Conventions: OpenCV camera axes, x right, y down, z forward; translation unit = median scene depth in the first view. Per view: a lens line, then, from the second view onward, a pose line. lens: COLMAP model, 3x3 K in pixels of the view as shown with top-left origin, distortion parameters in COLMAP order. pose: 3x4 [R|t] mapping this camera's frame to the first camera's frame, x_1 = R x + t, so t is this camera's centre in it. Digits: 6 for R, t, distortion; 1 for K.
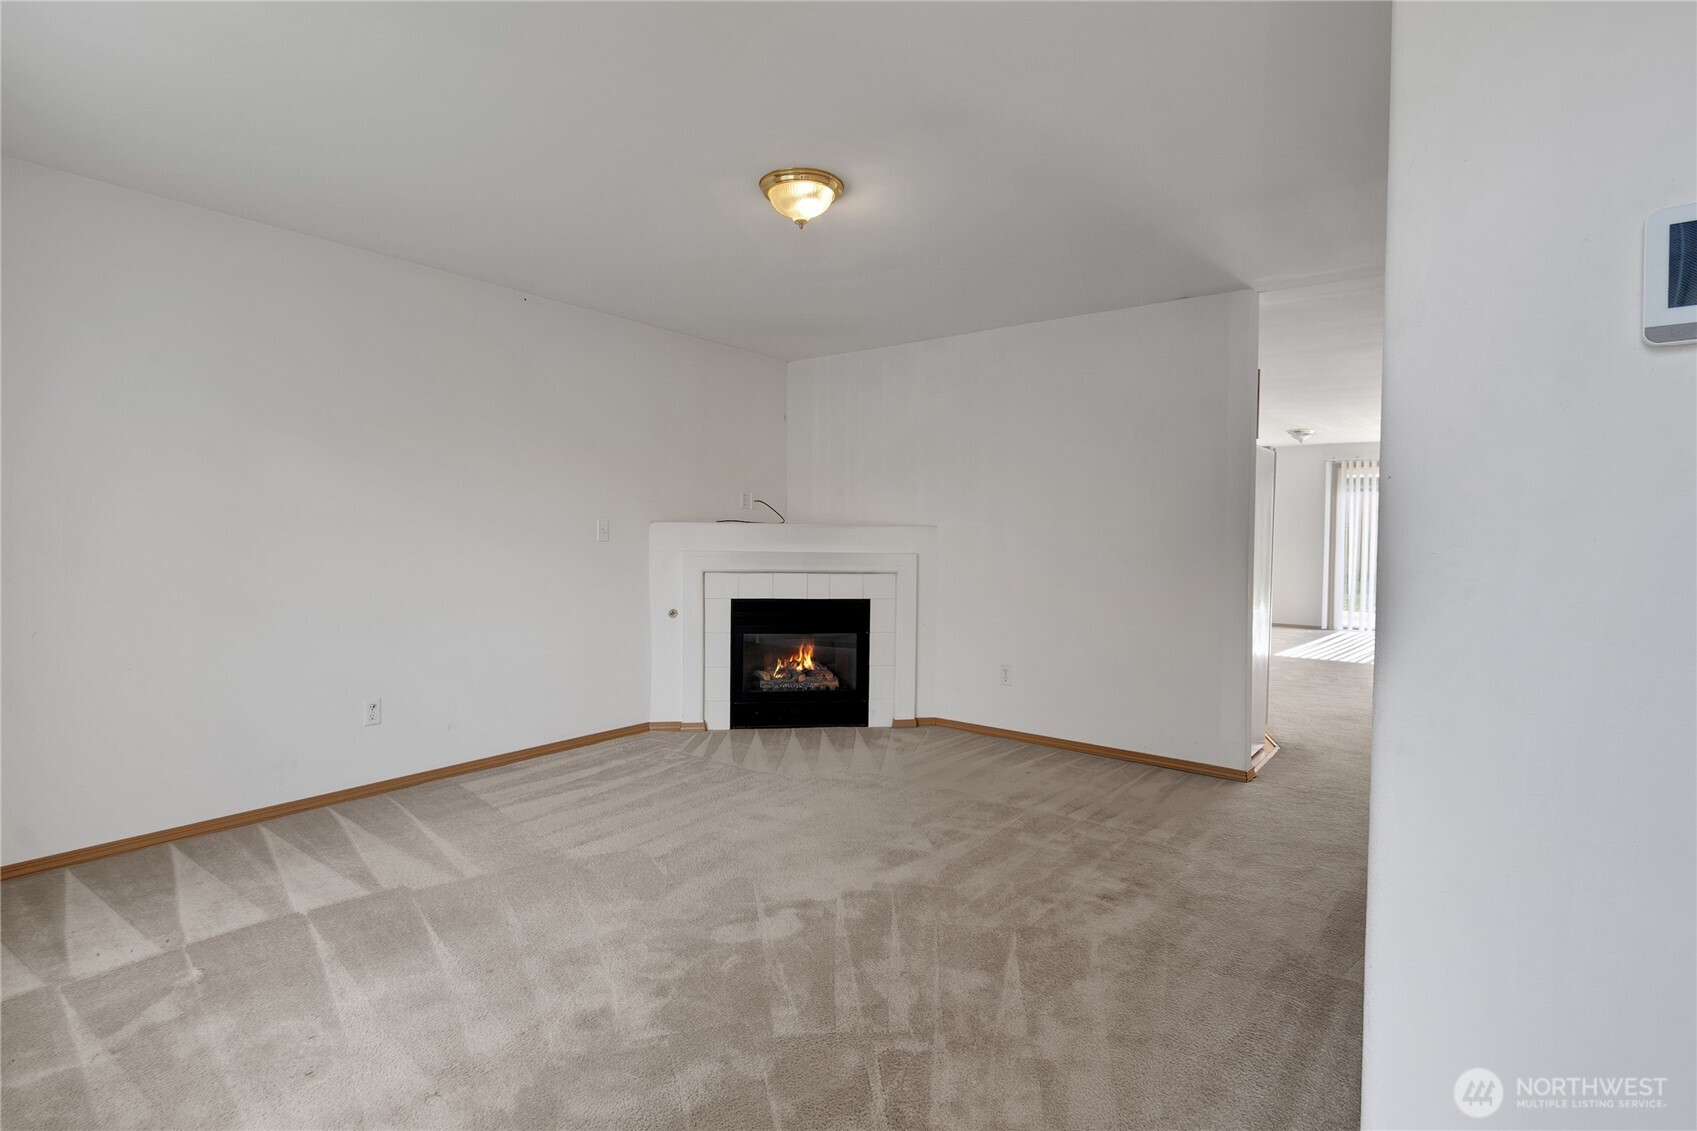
lens RADIAL K [[786.1, 0, 848.7], [0, 786.1, 547.0], [0, 0, 1]] dist [-0.002158, -0.001076]
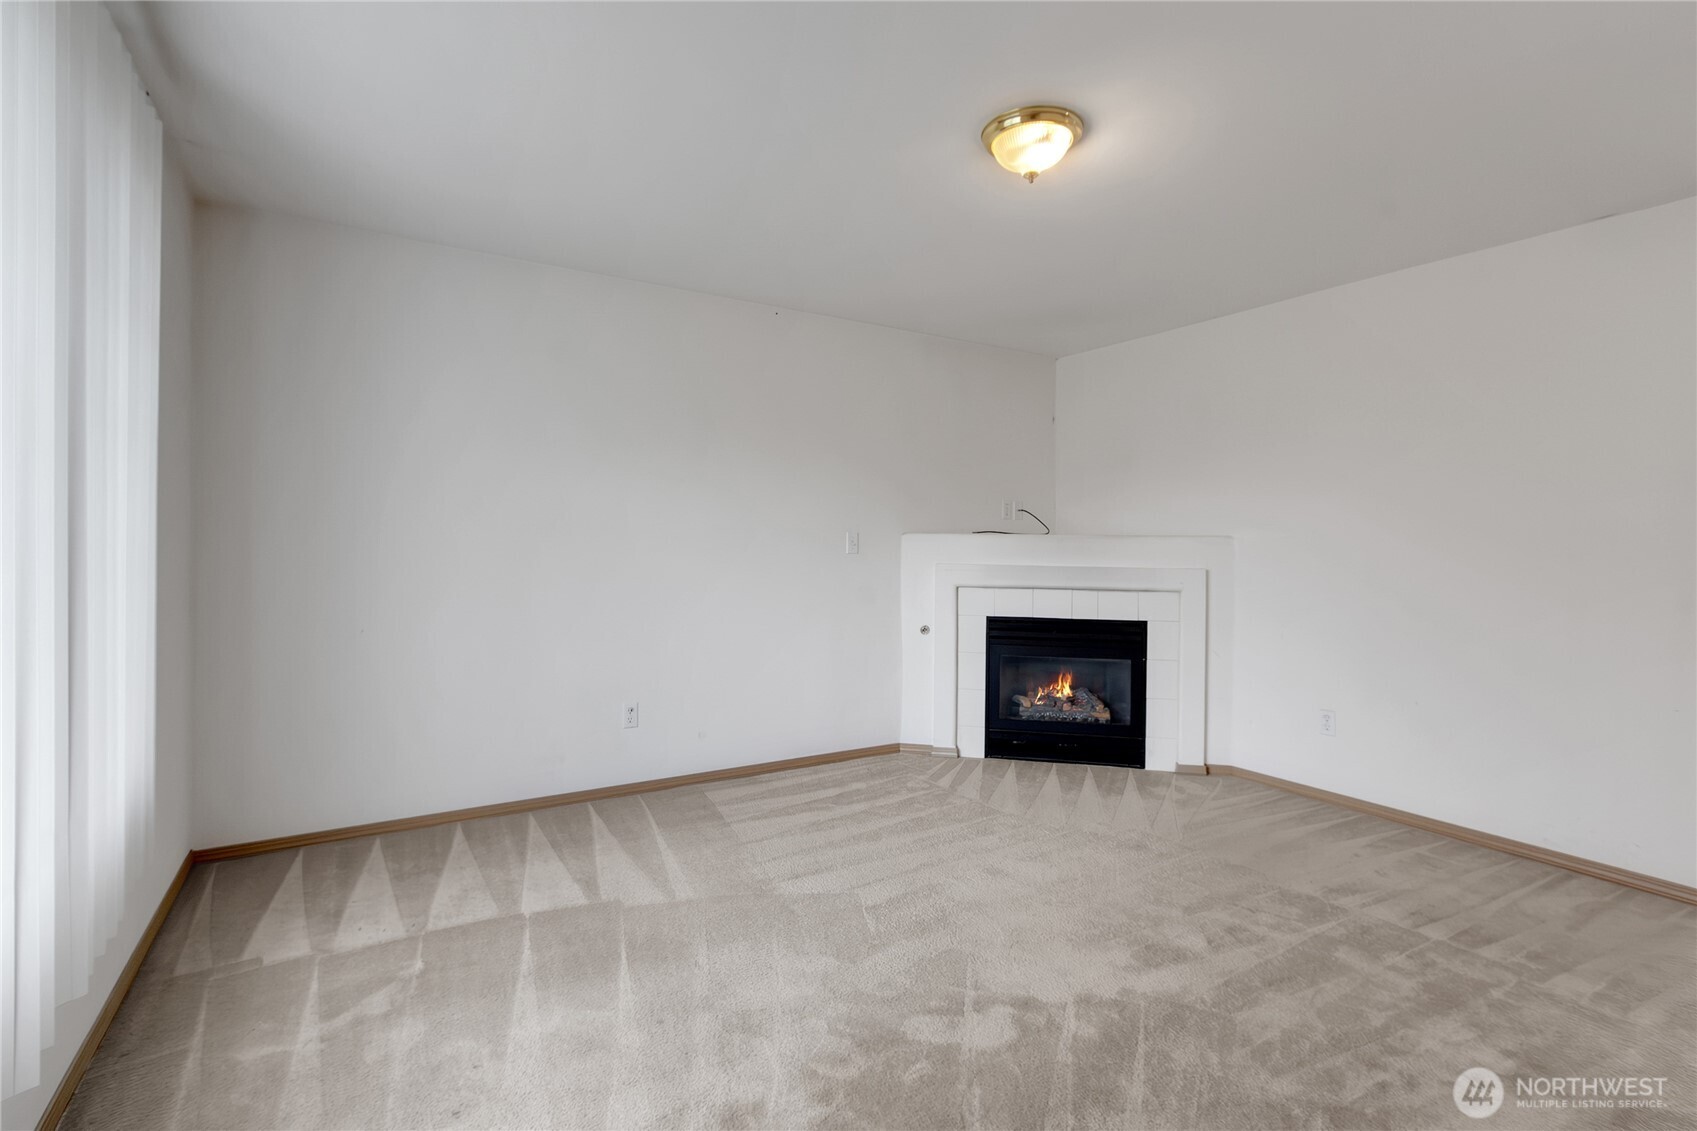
lens RADIAL K [[786.1, 0, 848.7], [0, 786.1, 547.0], [0, 0, 1]] dist [-0.002158, -0.001076]
pose [[0.934845, -0.001086, -0.355055, 0.048018], [-0.004507, 0.999878, -0.014925, -0.001444], [0.355028, 0.015552, 0.934726, 0.134514]]
